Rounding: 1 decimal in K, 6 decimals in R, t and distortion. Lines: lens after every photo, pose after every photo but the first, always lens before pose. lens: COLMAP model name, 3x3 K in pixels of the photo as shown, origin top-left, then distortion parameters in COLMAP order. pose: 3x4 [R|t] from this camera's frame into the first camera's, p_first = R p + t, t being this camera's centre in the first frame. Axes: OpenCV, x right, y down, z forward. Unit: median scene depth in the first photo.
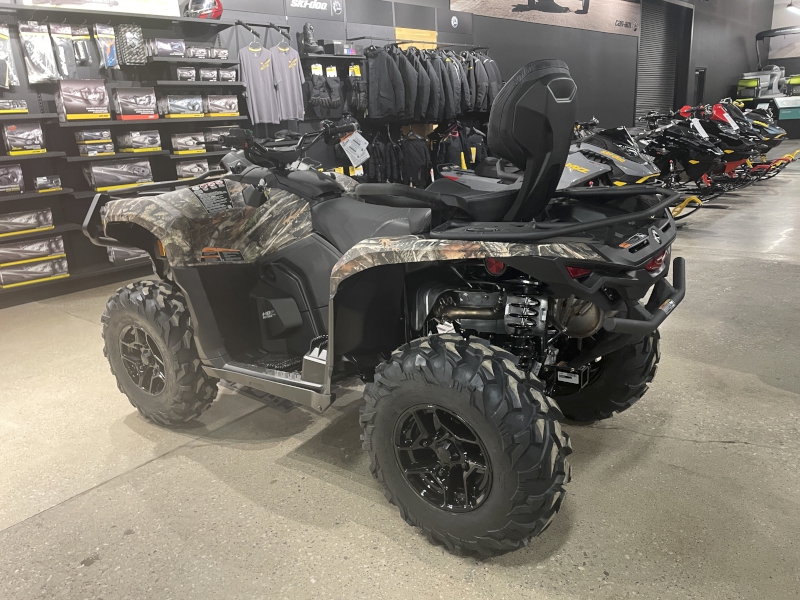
lens RADIAL K [[601.0, 0, 393.4], [0, 601.0, 300.4], [0, 0, 1]] dist [0.087939, -0.111319]
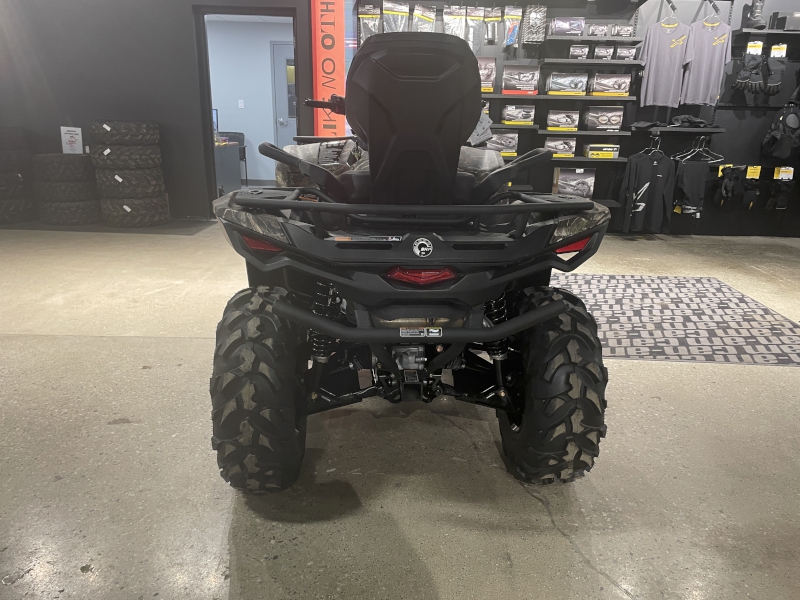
lens RADIAL K [[605.1, 0, 404.7], [0, 605.1, 303.9], [0, 0, 1]] dist [0.089846, -0.112443]
pose [[0.645797, 0.299639, -0.702255, 0.315708], [-0.277668, 0.948964, 0.149561, -0.045388], [0.711229, 0.098407, 0.696038, 0.122348]]
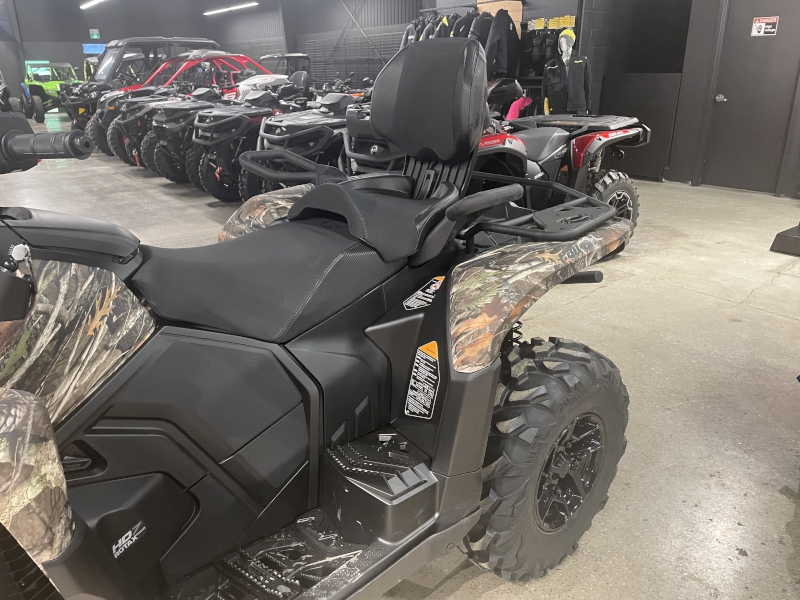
lens RADIAL K [[605.1, 0, 404.7], [0, 605.1, 303.9], [0, 0, 1]] dist [0.089846, -0.112443]
pose [[0.183598, -0.288299, 0.939774, -0.233071], [0.274337, 0.933068, 0.232646, -0.079831], [-0.943944, 0.215101, 0.250401, 0.287249]]
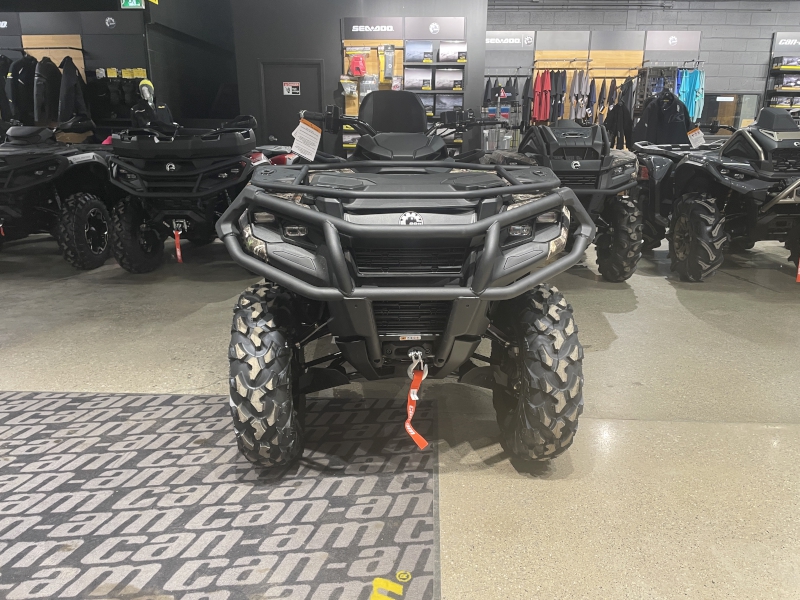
lens RADIAL K [[605.1, 0, 404.7], [0, 605.1, 303.9], [0, 0, 1]] dist [0.089846, -0.112443]
pose [[-0.634827, -0.160081, 0.755890, -0.421506], [0.248958, 0.883749, 0.396243, -0.174573], [-0.731447, 0.439730, -0.521174, 0.715139]]
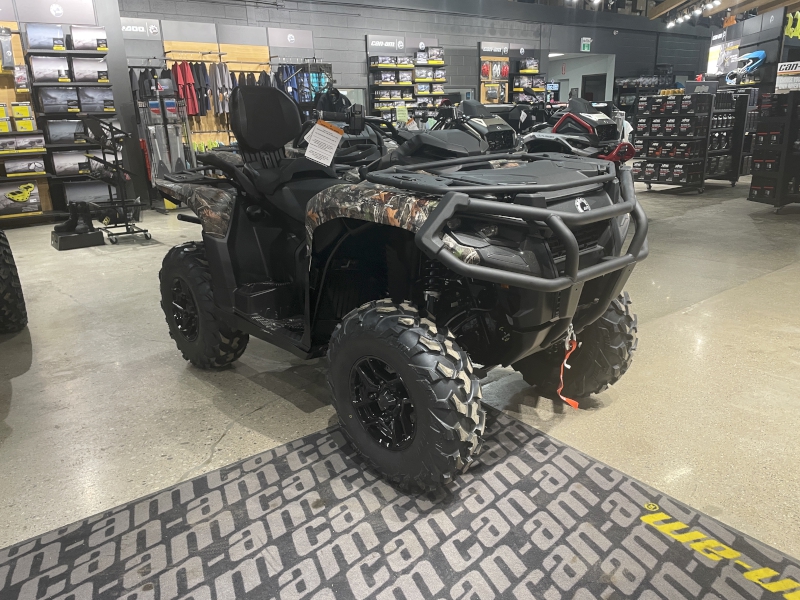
lens RADIAL K [[605.1, 0, 404.7], [0, 605.1, 303.9], [0, 0, 1]] dist [0.089846, -0.112443]
pose [[-0.979306, 0.032245, 0.199798, -0.158054], [0.137241, 0.831364, 0.538515, -0.240246], [-0.148740, 0.554792, -0.818586, 0.857575]]
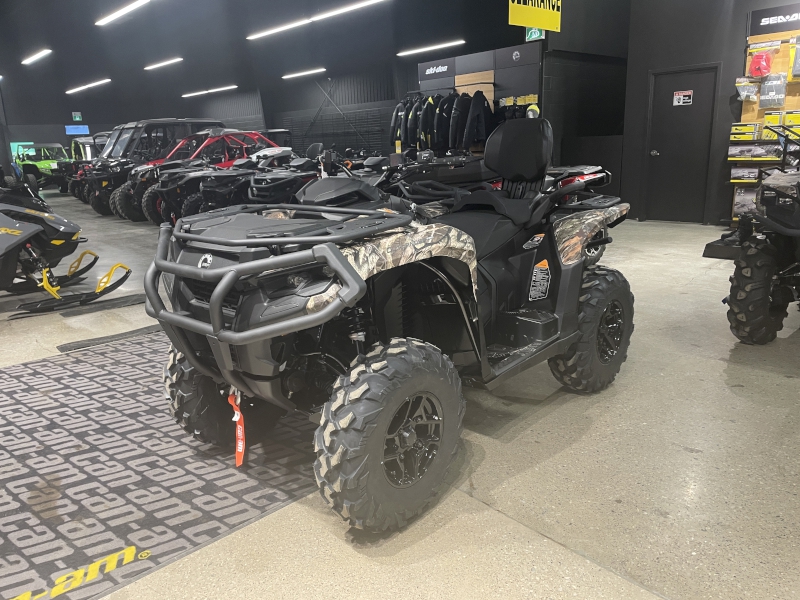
lens RADIAL K [[605.1, 0, 404.7], [0, 605.1, 303.9], [0, 0, 1]] dist [0.089846, -0.112443]
pose [[0.101044, -0.196607, 0.975262, -0.521116], [0.311096, 0.937365, 0.156735, -0.087180], [-0.944992, 0.287563, 0.155878, 0.382969]]
